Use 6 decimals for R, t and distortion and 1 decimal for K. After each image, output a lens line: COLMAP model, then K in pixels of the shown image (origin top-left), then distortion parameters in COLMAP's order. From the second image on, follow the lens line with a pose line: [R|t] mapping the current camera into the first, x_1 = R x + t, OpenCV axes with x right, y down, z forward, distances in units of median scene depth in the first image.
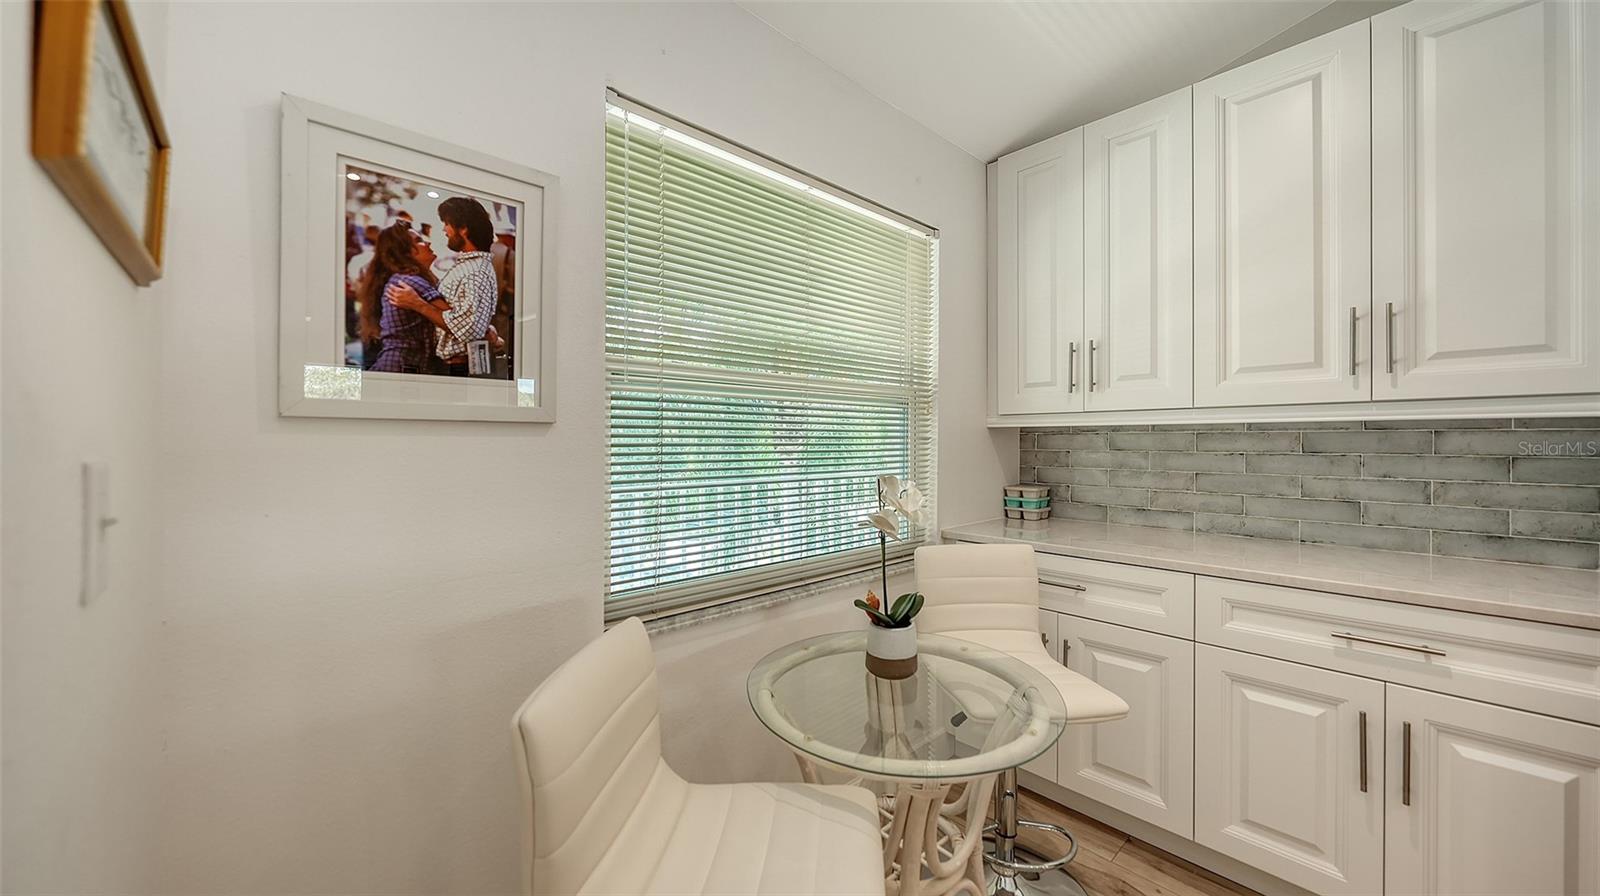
lens RADIAL K [[579.2, 0, 788.7], [0, 579.2, 439.6], [0, 0, 1]] dist [-0.003916, -0.000336]
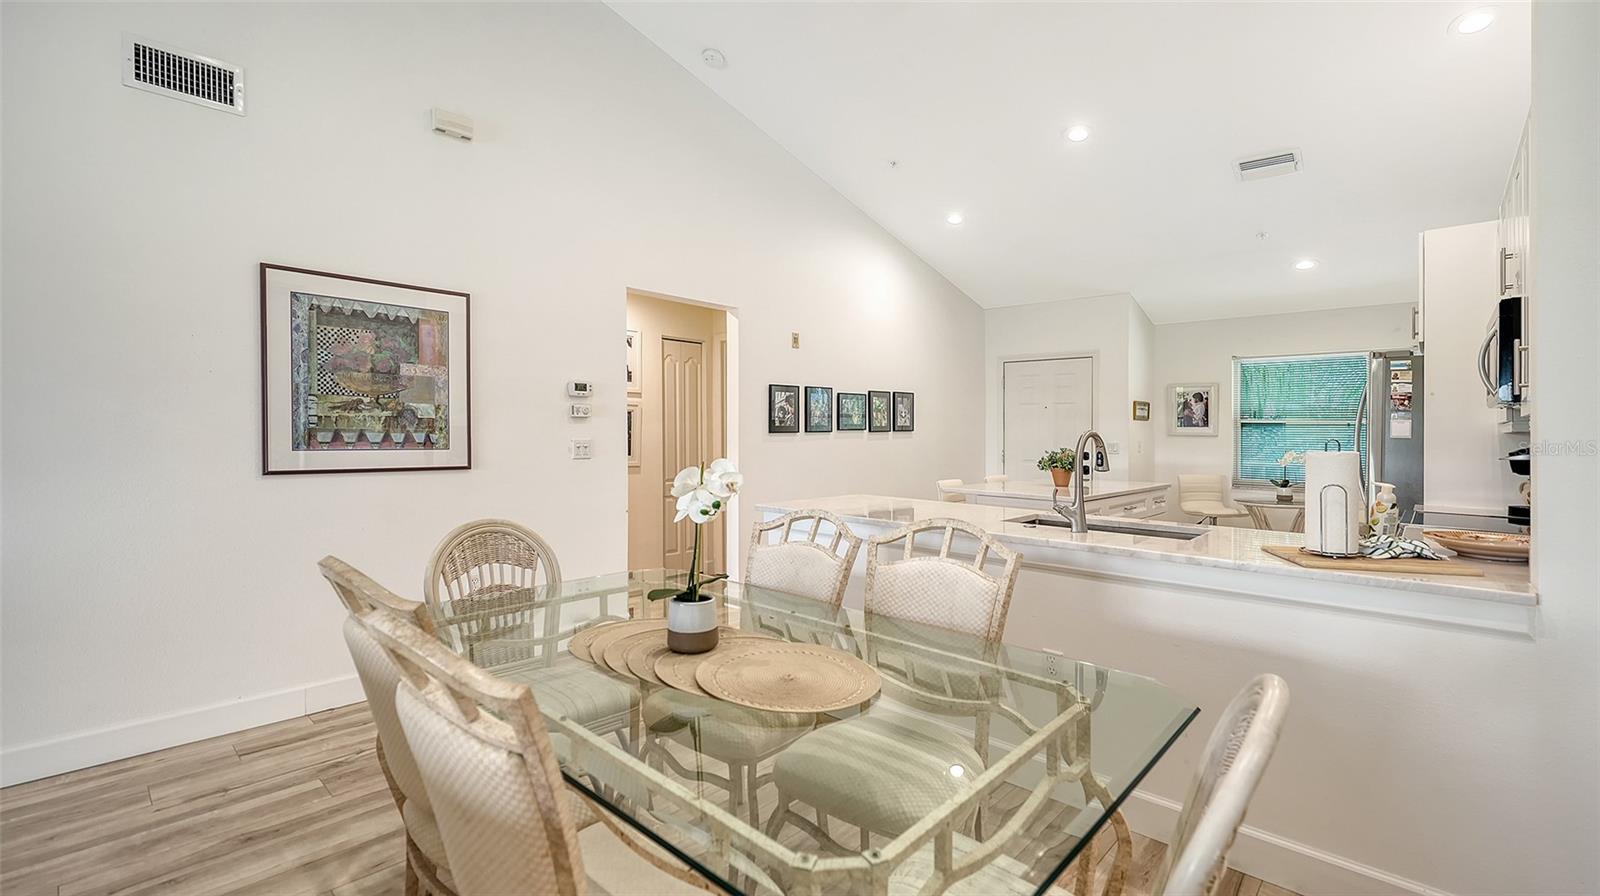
lens RADIAL K [[681.2, 0, 791.6], [0, 681.2, 445.4], [0, 0, 1]] dist [-0.013250, -0.000177]
pose [[0.071443, 0.018364, -0.997276, 4.070513], [-0.009444, 0.999798, 0.017734, -0.013523], [0.997400, 0.008152, 0.071602, -2.376678]]
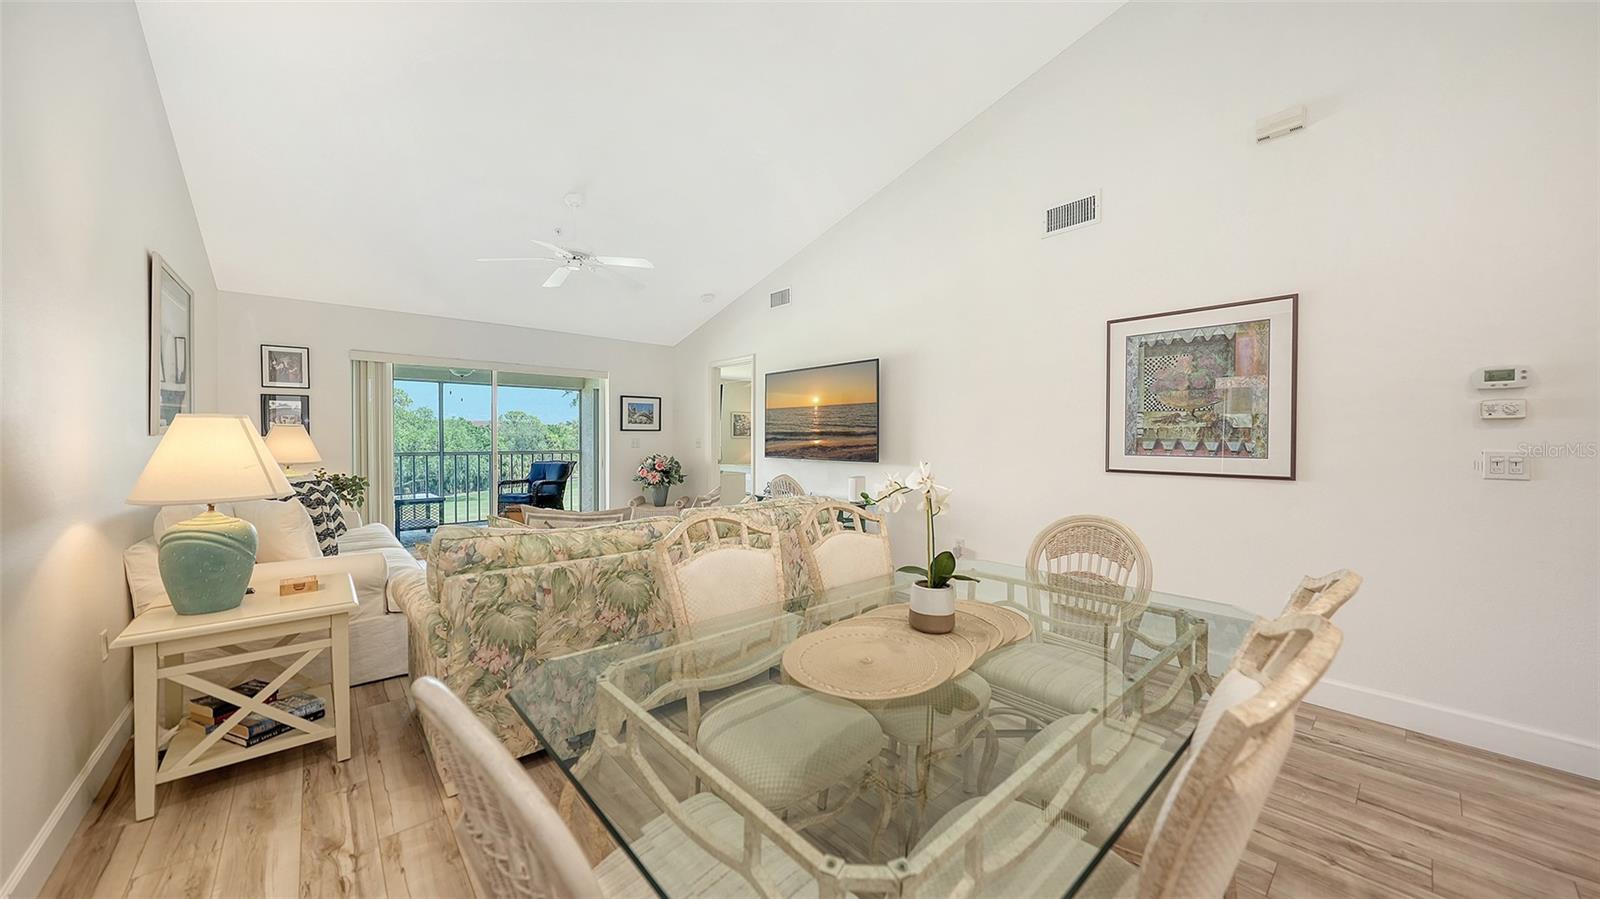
lens RADIAL K [[559.3, 0, 794.5], [0, 559.3, 451.0], [0, 0, 1]] dist [-0.001423, -0.000243]
pose [[-0.999744, -0.004117, 0.022257, 3.195840], [-0.003613, 0.999737, 0.022646, -0.010255], [-0.022344, 0.022560, -0.999496, -1.428996]]
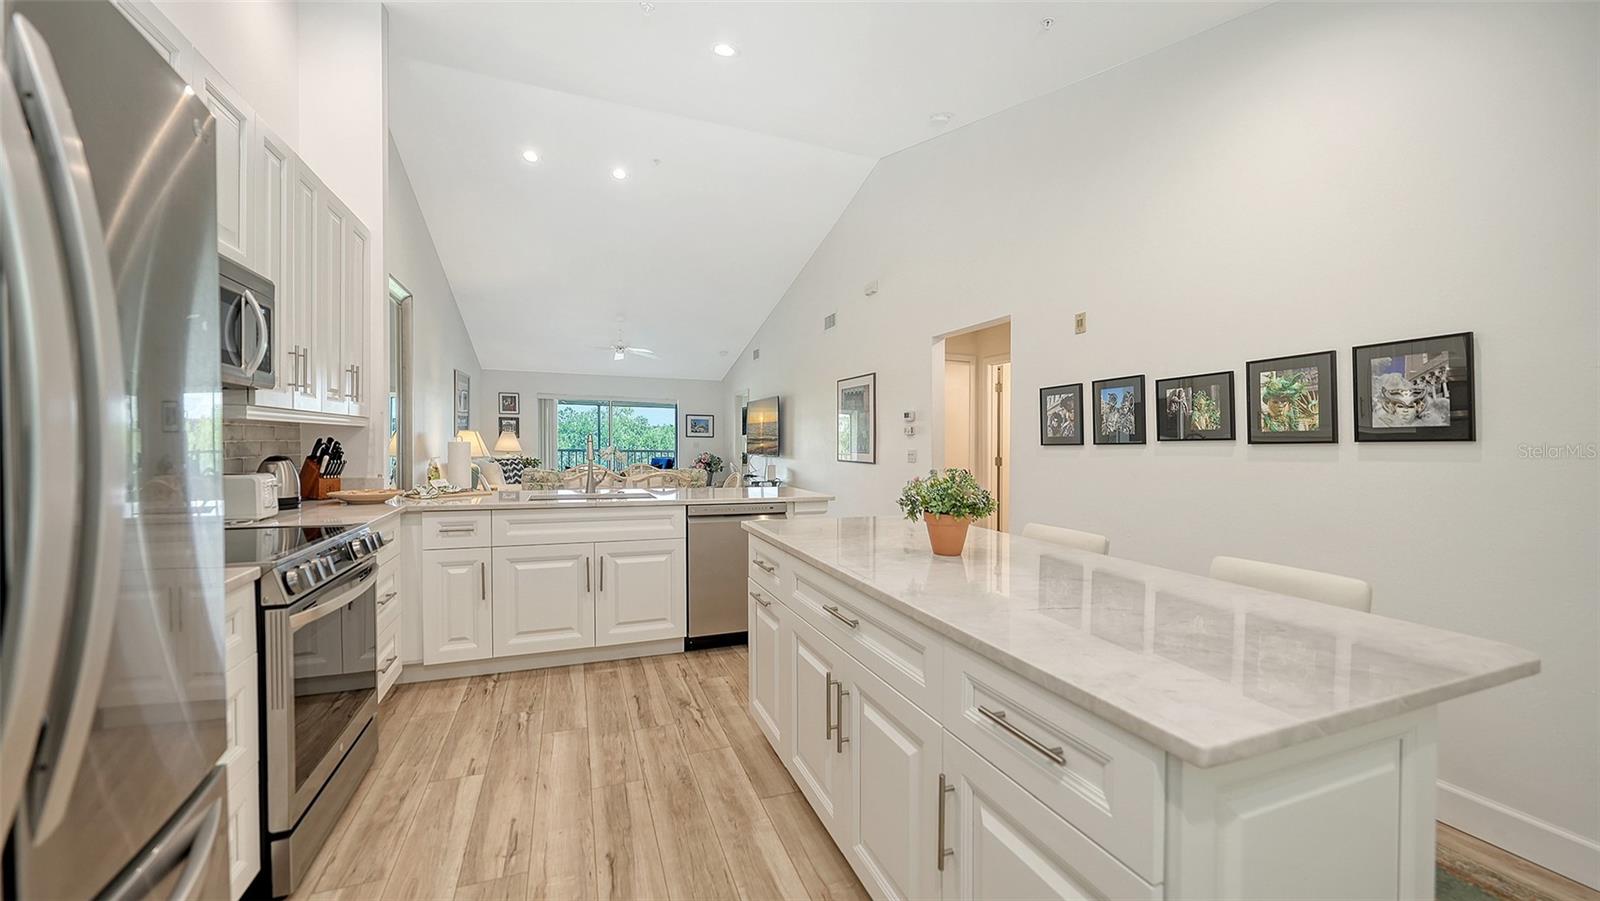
lens RADIAL K [[576.7, 0, 799.3], [0, 576.7, 462.6], [0, 0, 1]] dist [-0.000113, 0.000001]
pose [[-0.937091, -0.027335, 0.348013, 0.628546], [-0.017221, 0.999336, 0.032122, -0.000321], [-0.348660, 0.024108, -0.936939, 0.561778]]
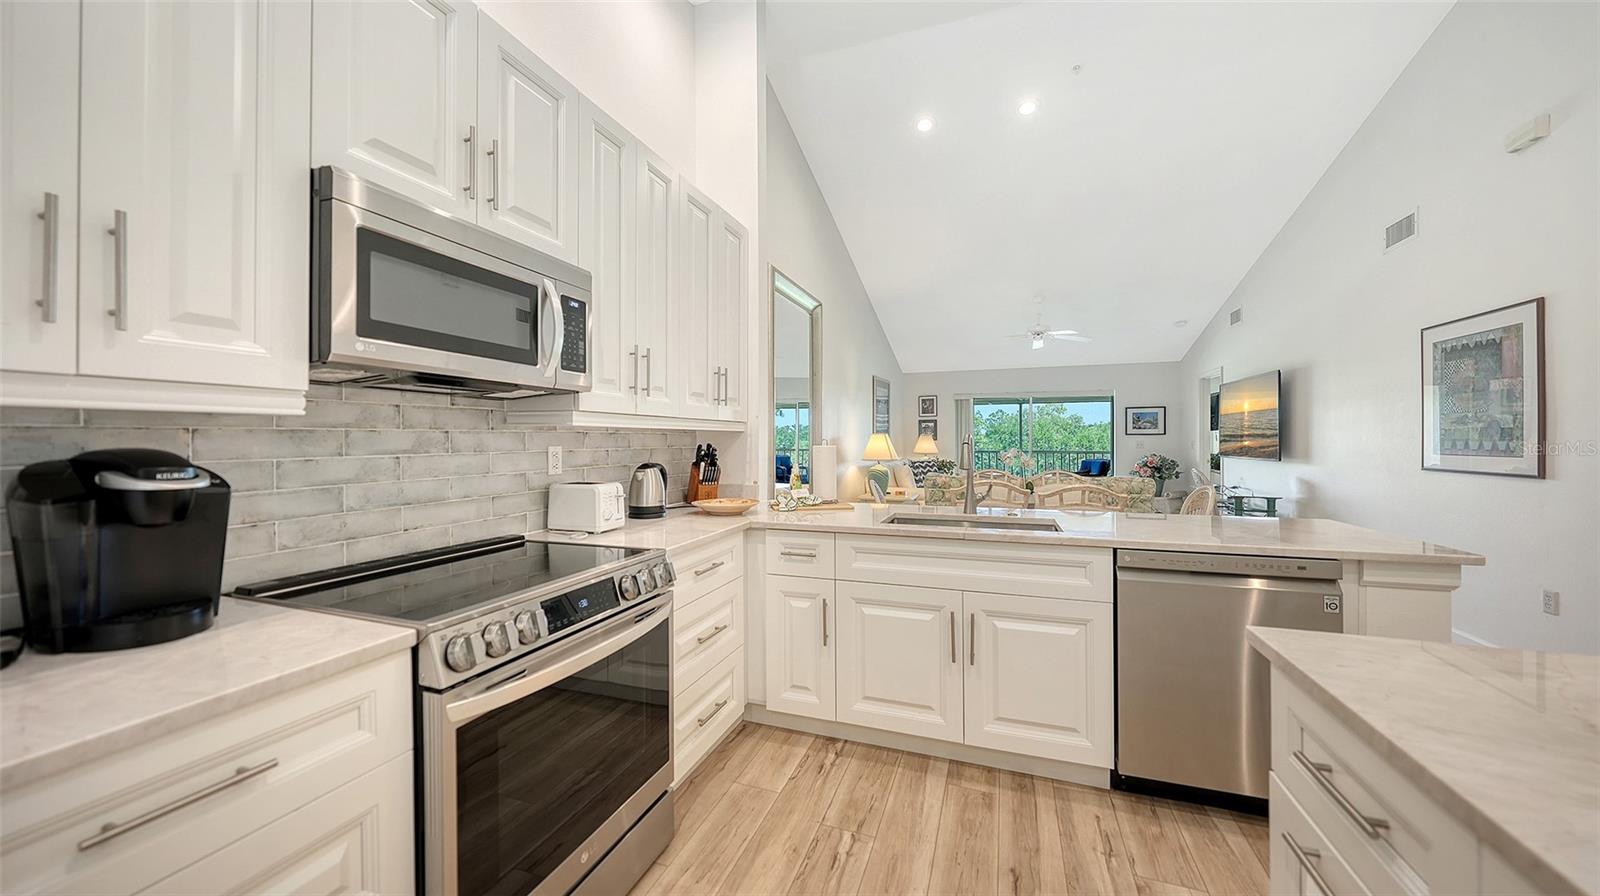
lens RADIAL K [[559.3, 0, 801.8], [0, 559.3, 448.3], [0, 0, 1]] dist [-0.001423, -0.000243]
pose [[-0.471036, -0.011846, 0.882035, 1.036726], [-0.000068, 0.999910, 0.013393, -0.004233], [-0.882114, 0.006249, -0.470994, -0.173674]]
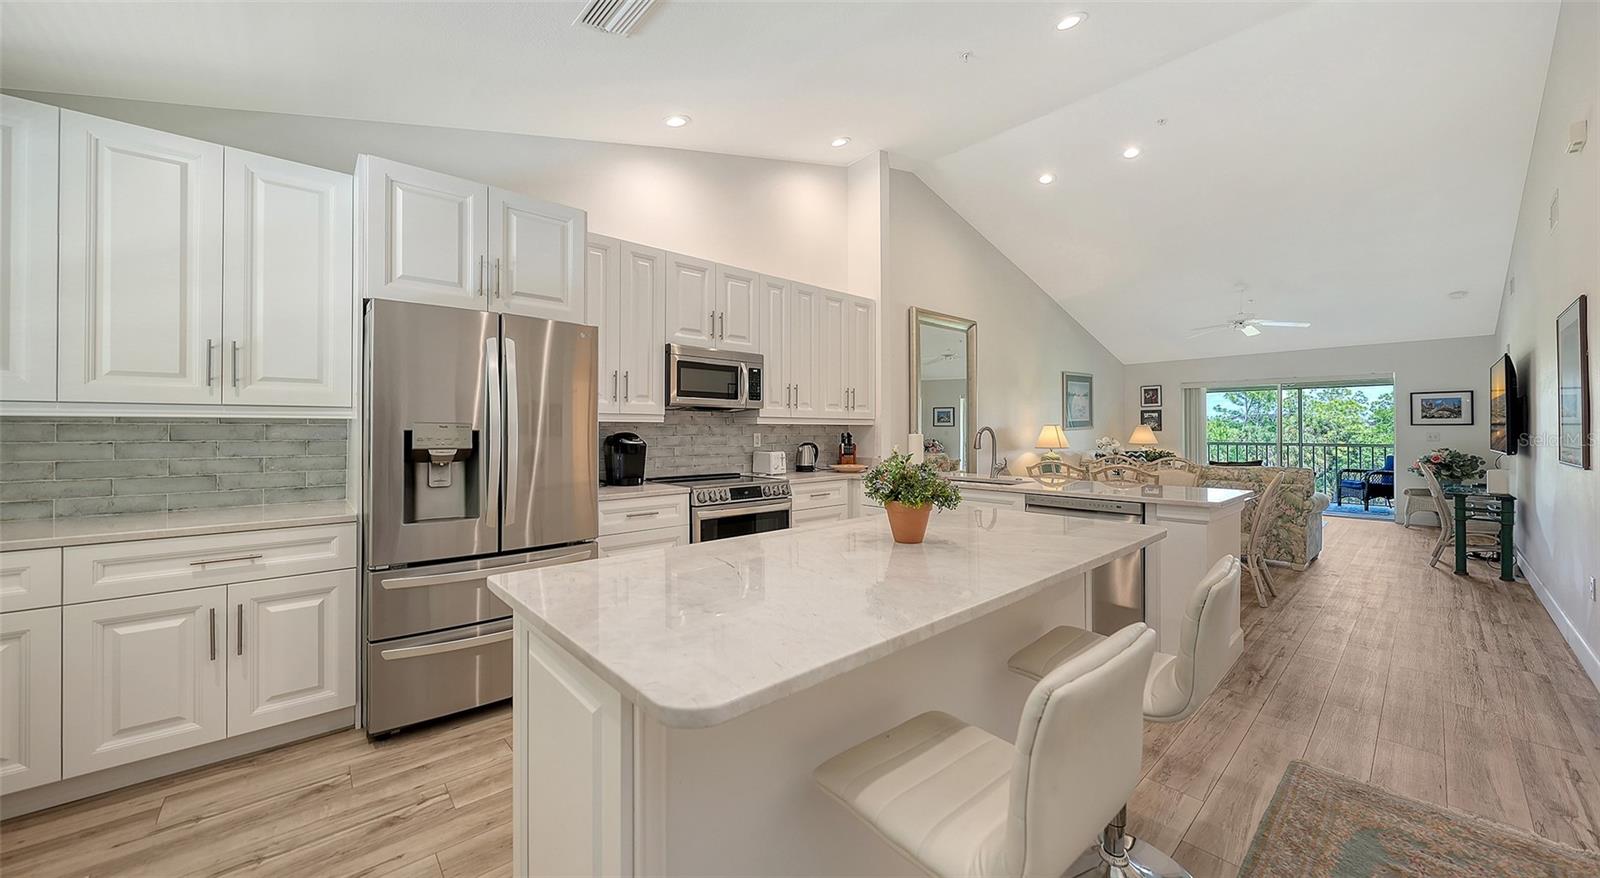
lens RADIAL K [[559.3, 0, 801.7], [0, 559.3, 429.6], [0, 0, 1]] dist [-0.001423, -0.000243]
pose [[0.006033, 0.002436, 0.999979, -0.474018], [-0.002053, 0.999995, -0.002424, -0.002155], [-0.999980, -0.002039, 0.006038, -0.570024]]
